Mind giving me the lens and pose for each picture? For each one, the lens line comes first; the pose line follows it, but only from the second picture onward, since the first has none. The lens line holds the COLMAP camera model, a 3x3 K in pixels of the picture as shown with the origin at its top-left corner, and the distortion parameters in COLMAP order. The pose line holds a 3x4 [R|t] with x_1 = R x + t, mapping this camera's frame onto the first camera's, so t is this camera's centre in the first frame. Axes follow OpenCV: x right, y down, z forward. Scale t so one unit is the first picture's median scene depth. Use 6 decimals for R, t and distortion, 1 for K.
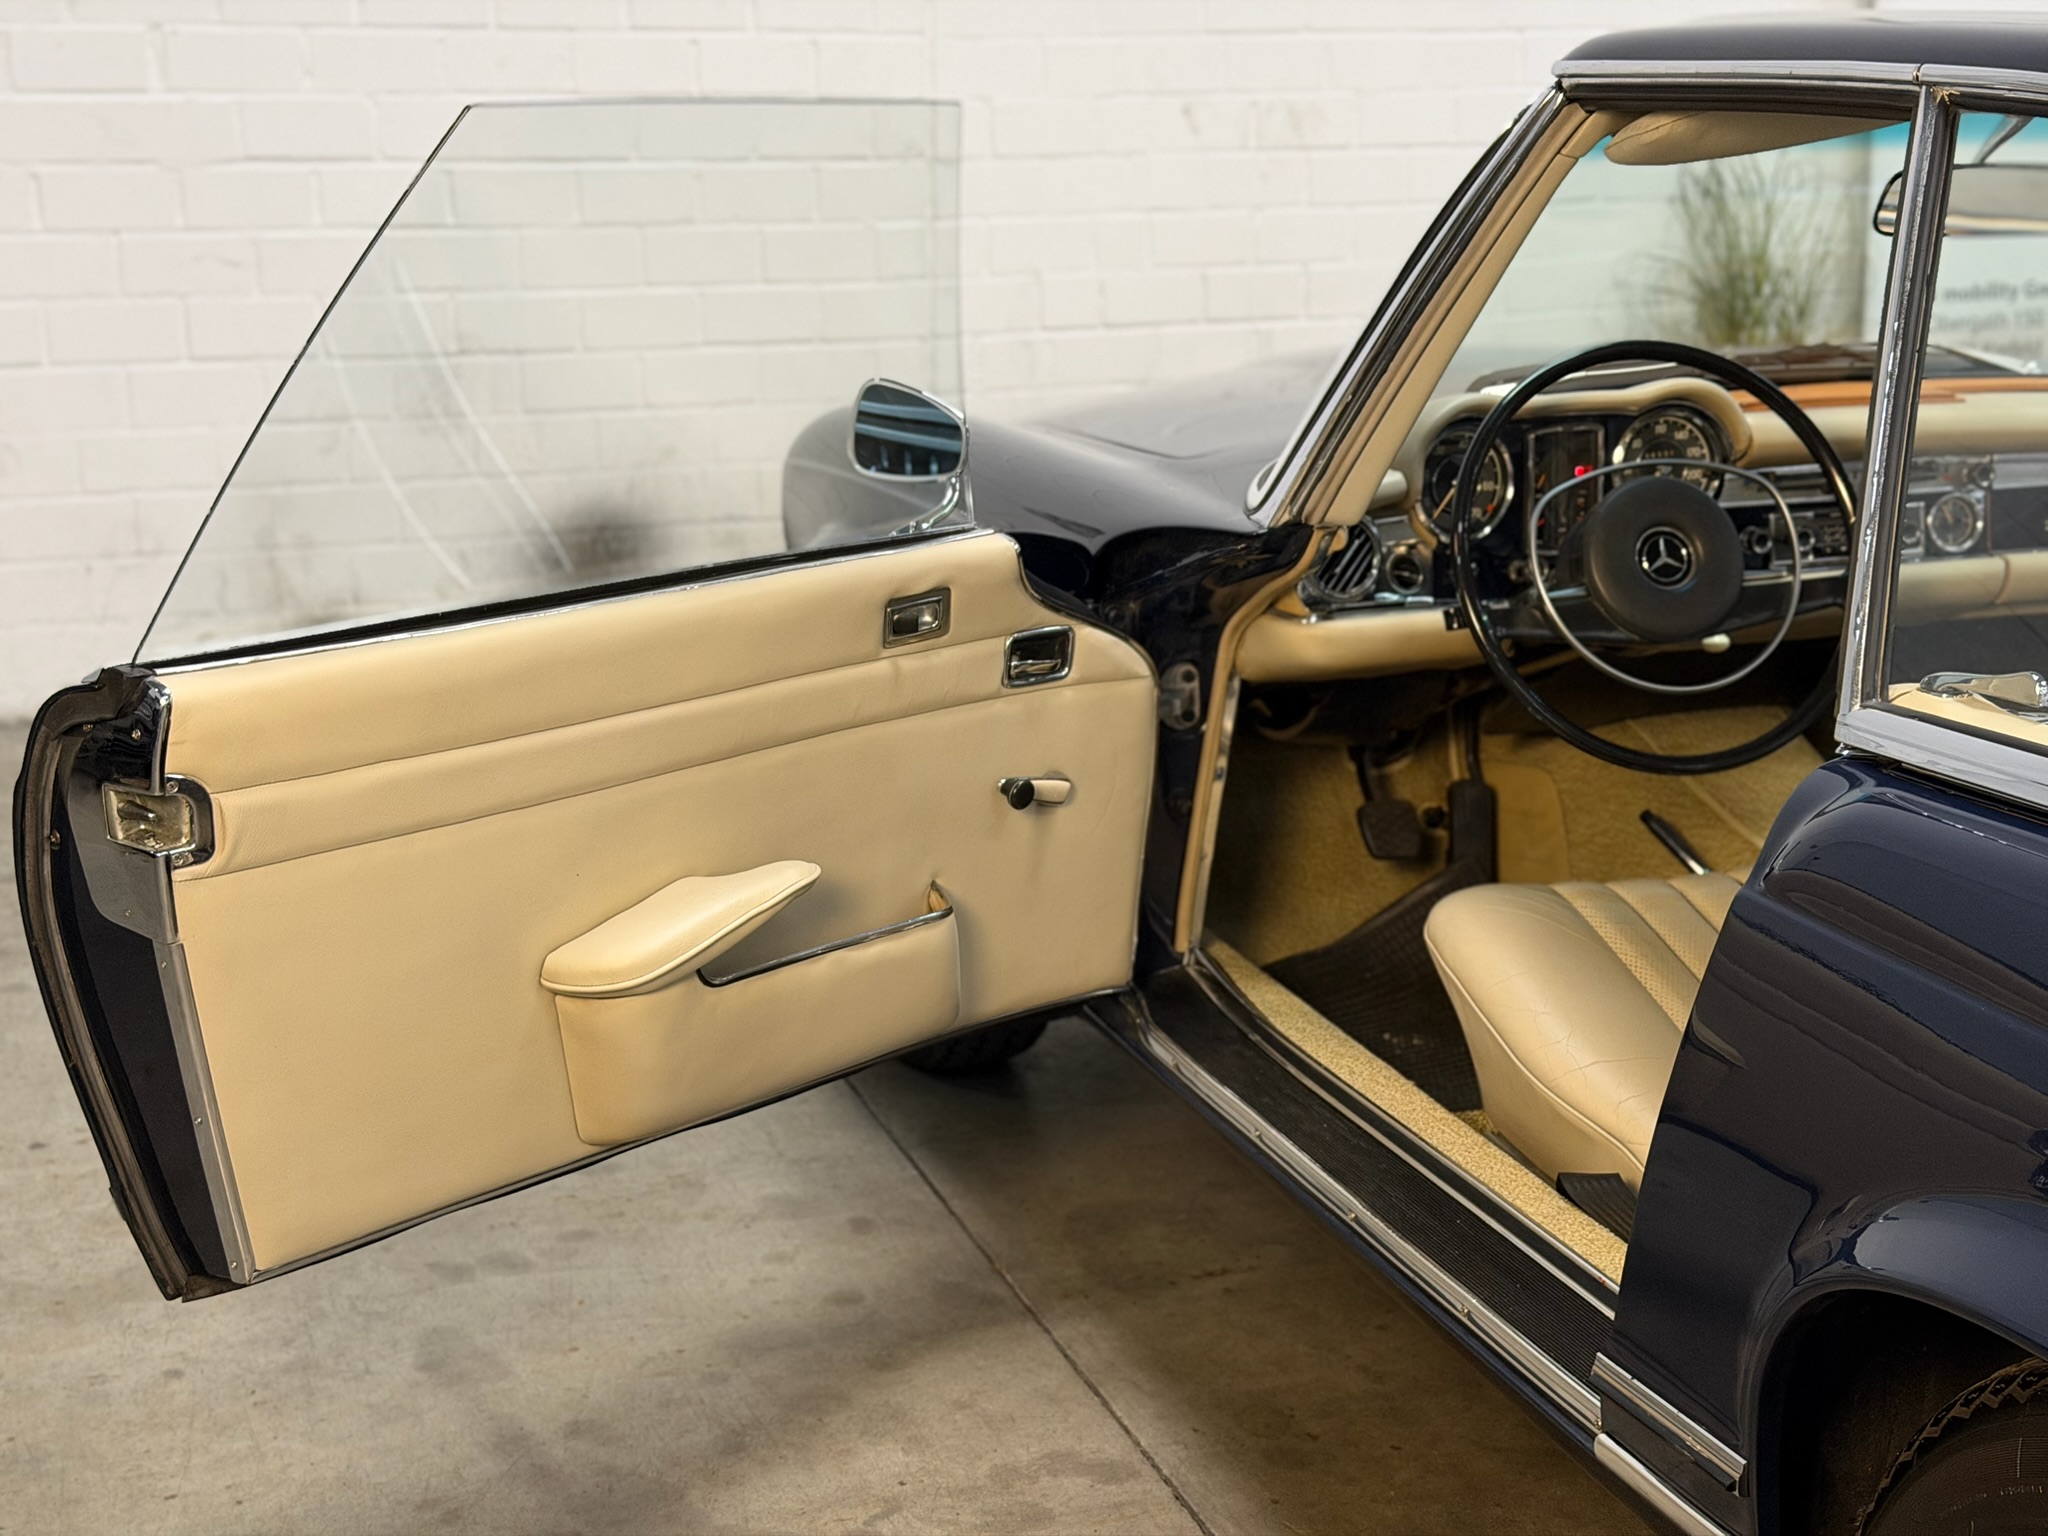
lens RADIAL K [[2887.5, 0, 1031.2], [0, 2887.5, 765.9], [0, 0, 1]] dist [0.095380, 0.000000]
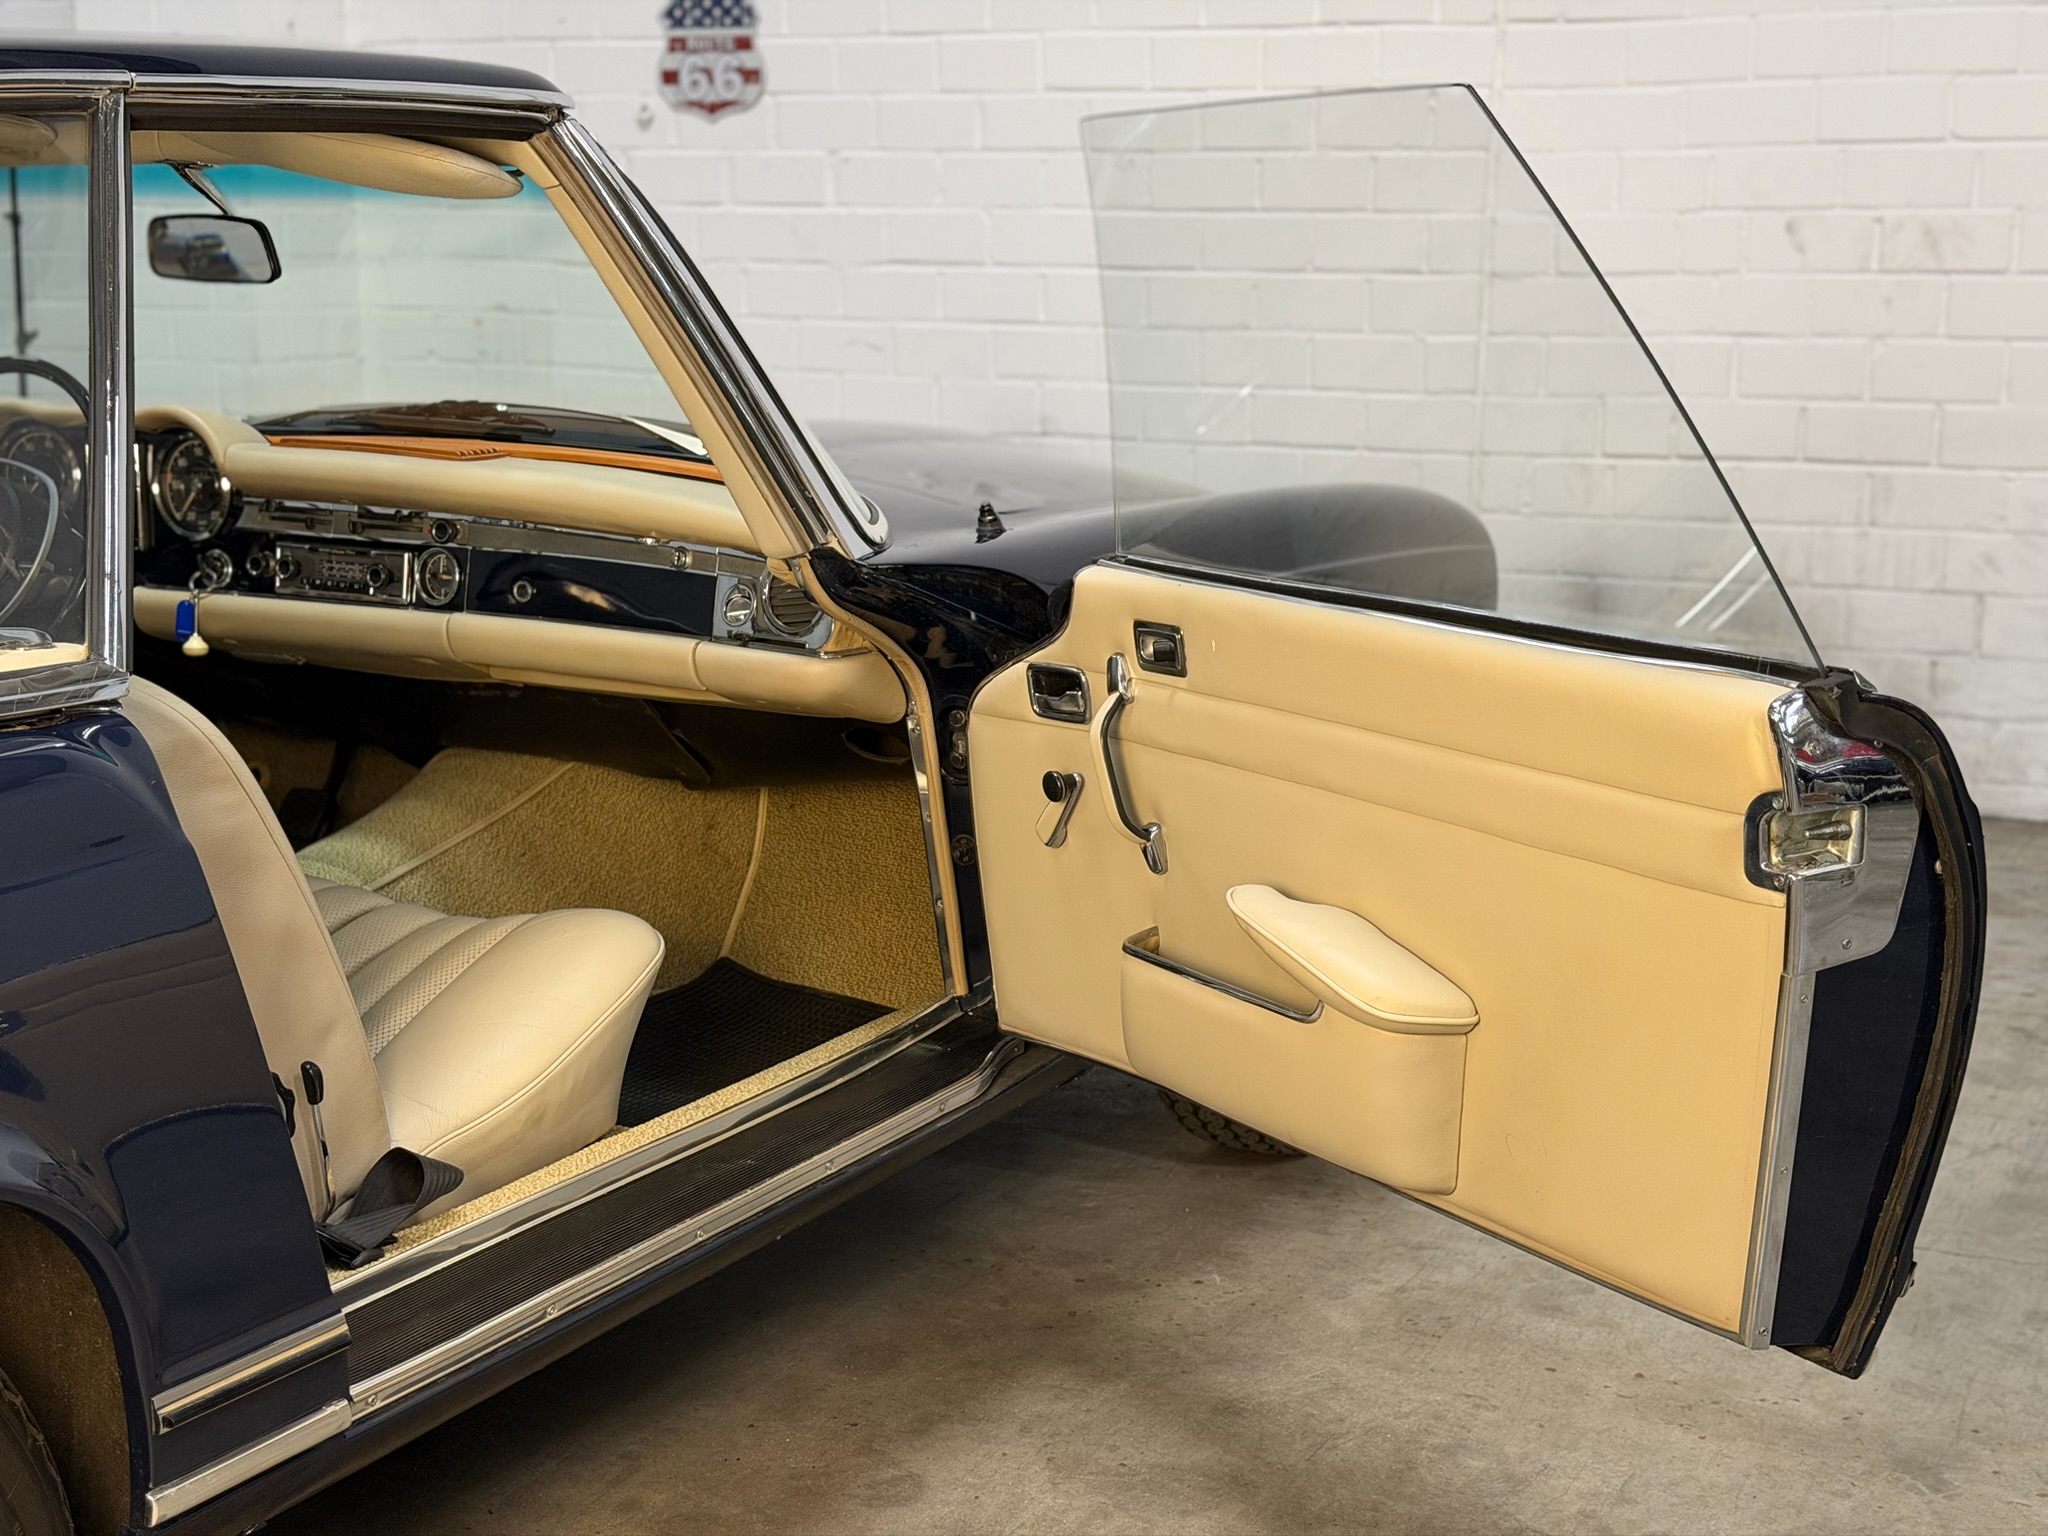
lens RADIAL K [[2887.5, 0, 1084.4], [0, 2887.5, 822.8], [0, 0, 1]] dist [0.095380, 0.000000]
pose [[0.665383, 0.156415, -0.729931, 0.652072], [-0.183215, 0.982113, 0.043442, -0.044634], [0.723670, 0.104828, 0.682138, 0.252488]]
